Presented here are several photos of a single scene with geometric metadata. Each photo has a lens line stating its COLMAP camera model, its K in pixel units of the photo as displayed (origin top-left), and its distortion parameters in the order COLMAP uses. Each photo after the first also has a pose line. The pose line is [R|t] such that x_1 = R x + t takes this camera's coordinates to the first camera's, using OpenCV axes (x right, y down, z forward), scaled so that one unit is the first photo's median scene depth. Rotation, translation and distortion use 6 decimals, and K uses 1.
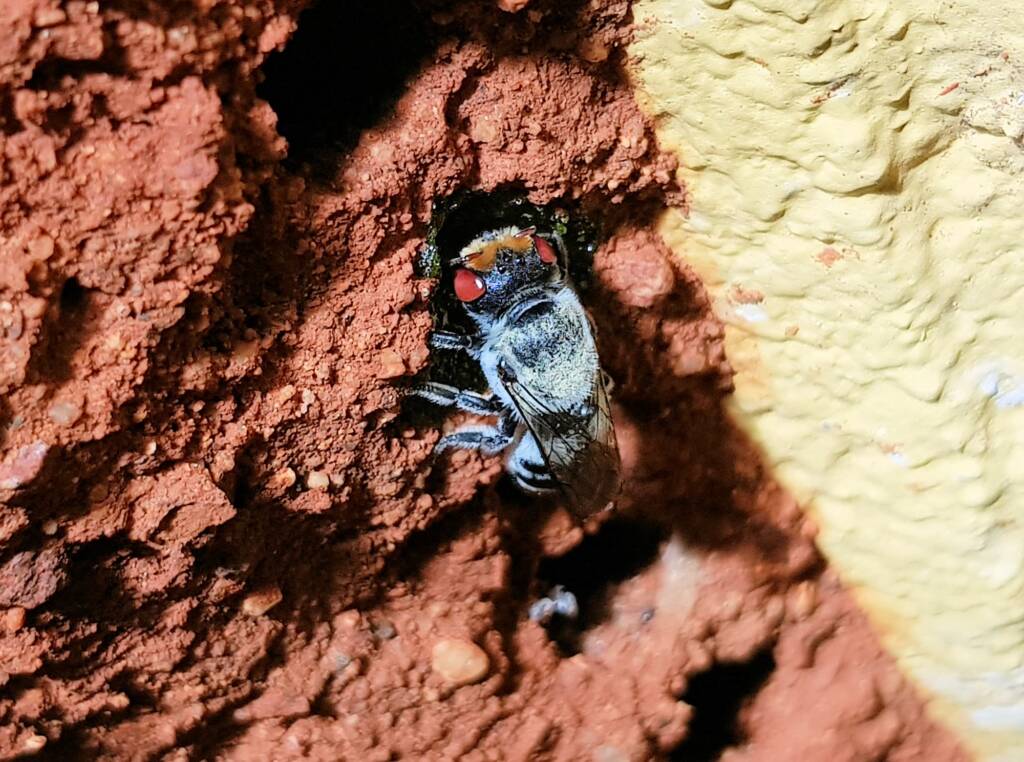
lens RADIAL K [[2715.4, 0, 478.2], [0, 2715.4, 427.7], [0, 0, 1]] dist [0.140129, -0.086458]
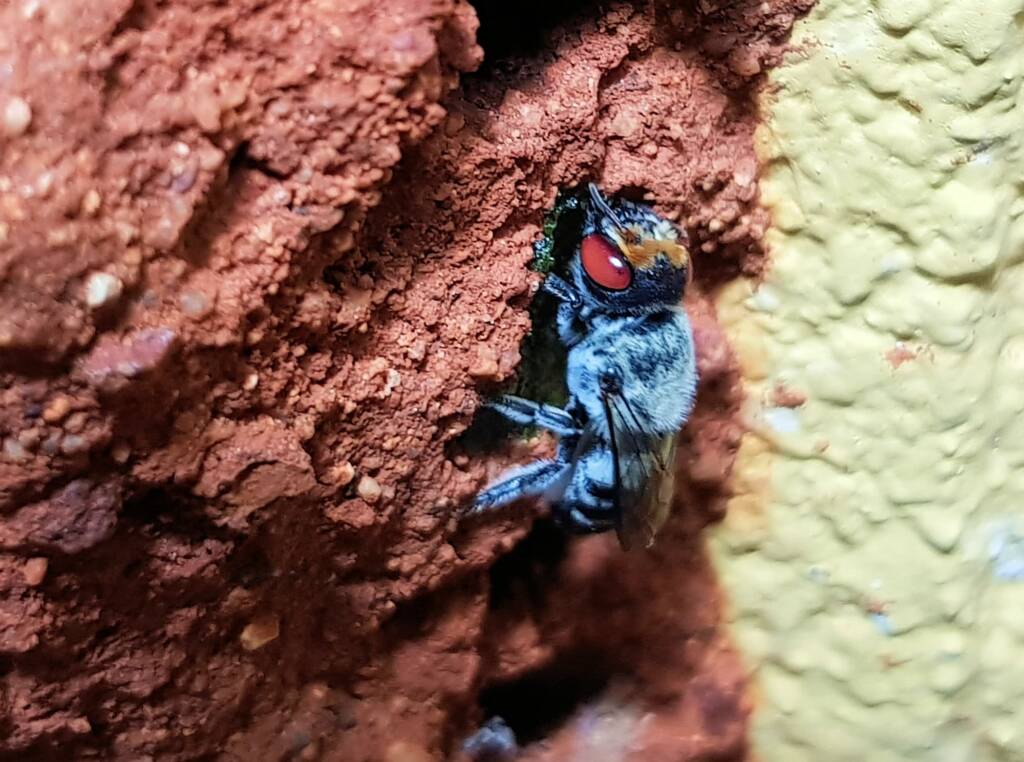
lens RADIAL K [[2755.8, 0, 514.4], [0, 2755.8, 250.6], [0, 0, 1]] dist [0.101847, 0.010924]
pose [[0.957266, 0.175236, 0.230072, -0.234454], [-0.111946, 0.958028, -0.263914, 0.177088], [-0.266663, 0.226881, 0.936705, 0.152783]]
